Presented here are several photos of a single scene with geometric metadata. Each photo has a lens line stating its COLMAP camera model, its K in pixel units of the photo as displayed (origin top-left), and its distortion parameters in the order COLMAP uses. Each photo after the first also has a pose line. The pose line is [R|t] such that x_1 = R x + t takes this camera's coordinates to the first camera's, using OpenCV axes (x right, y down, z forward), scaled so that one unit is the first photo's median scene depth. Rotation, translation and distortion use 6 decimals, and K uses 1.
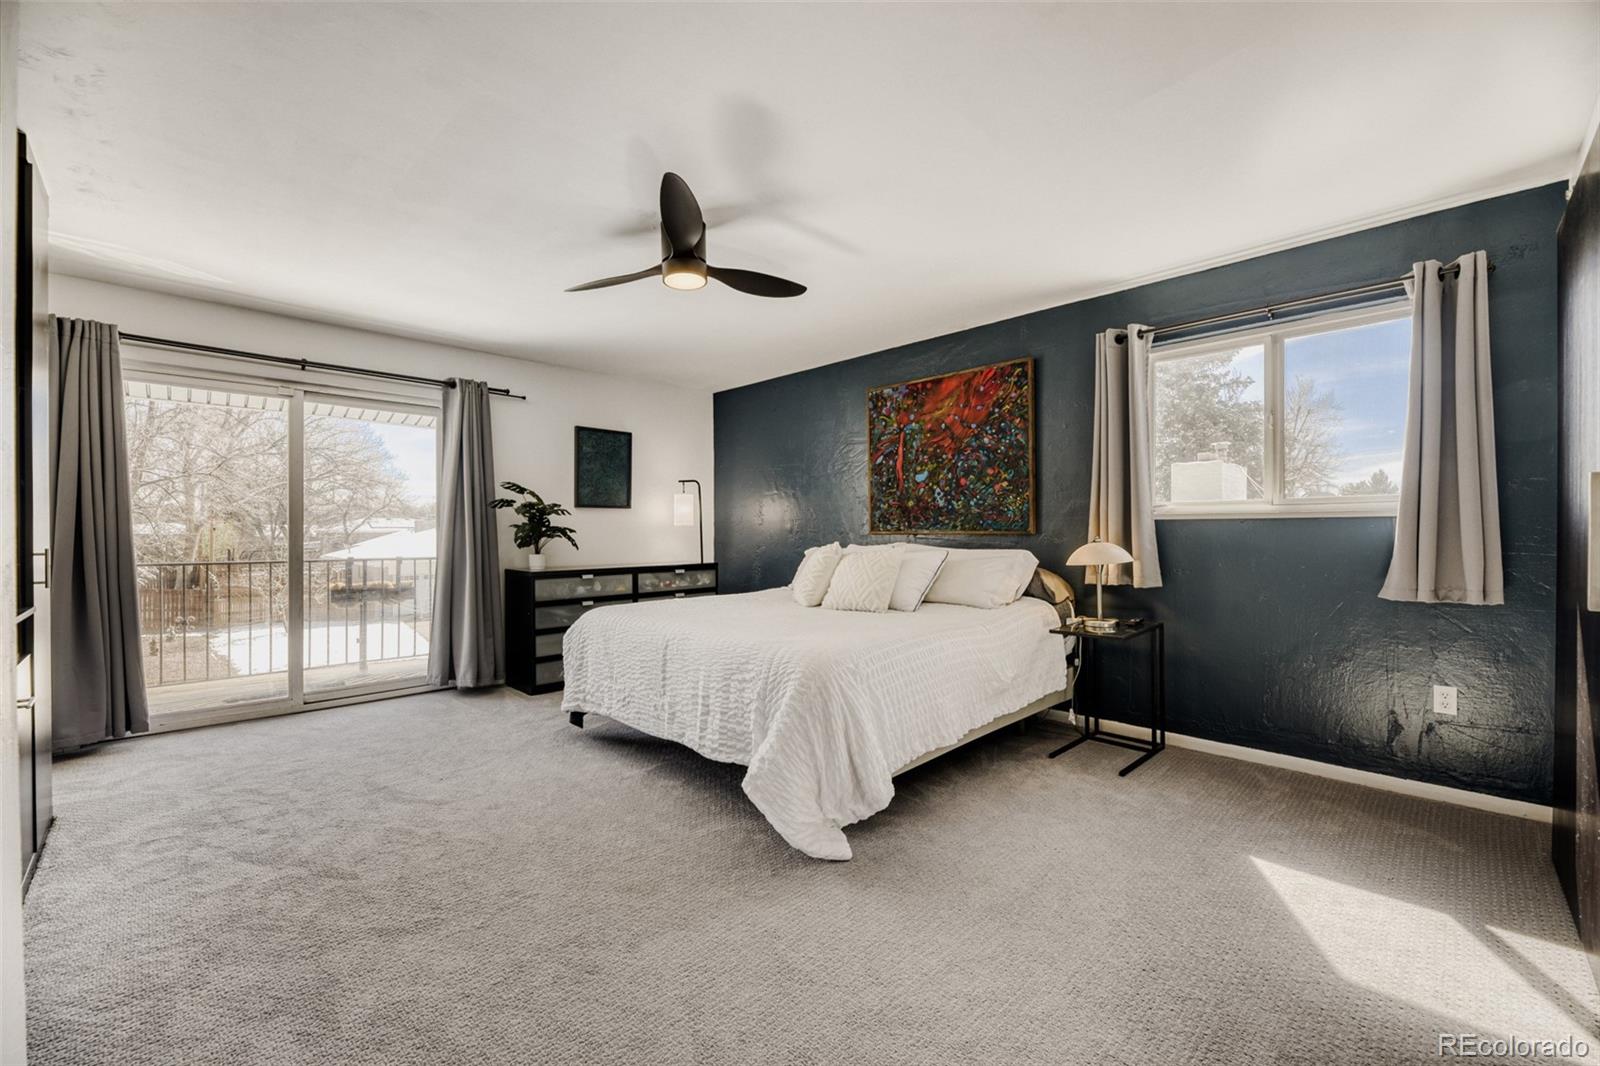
lens RADIAL K [[651.6, 0, 794.2], [0, 651.6, 531.6], [0, 0, 1]] dist [-0.008147, -0.000752]
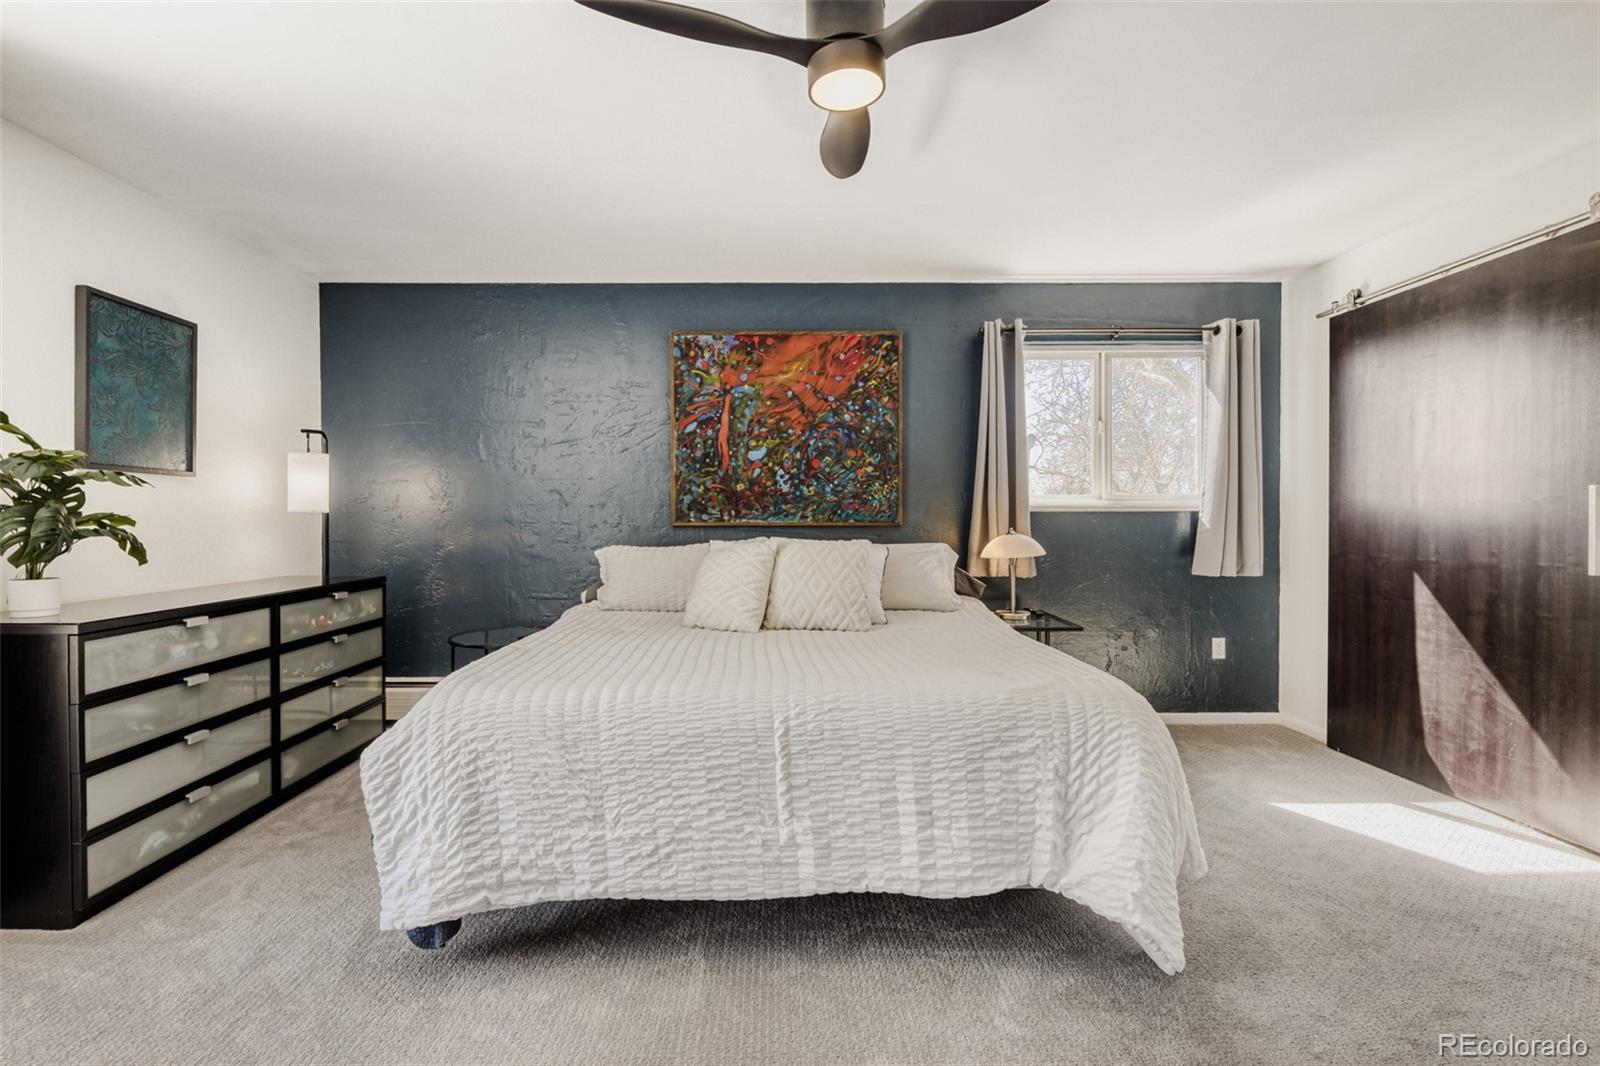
lens RADIAL K [[713.2, 0, 785.3], [0, 713.2, 525.6], [0, 0, 1]] dist [0.000898, -0.001281]
pose [[0.694492, -0.004266, 0.719487, -0.430279], [-0.001016, 0.999976, 0.006909, -0.002901], [-0.719499, -0.005529, 0.694471, 0.388220]]
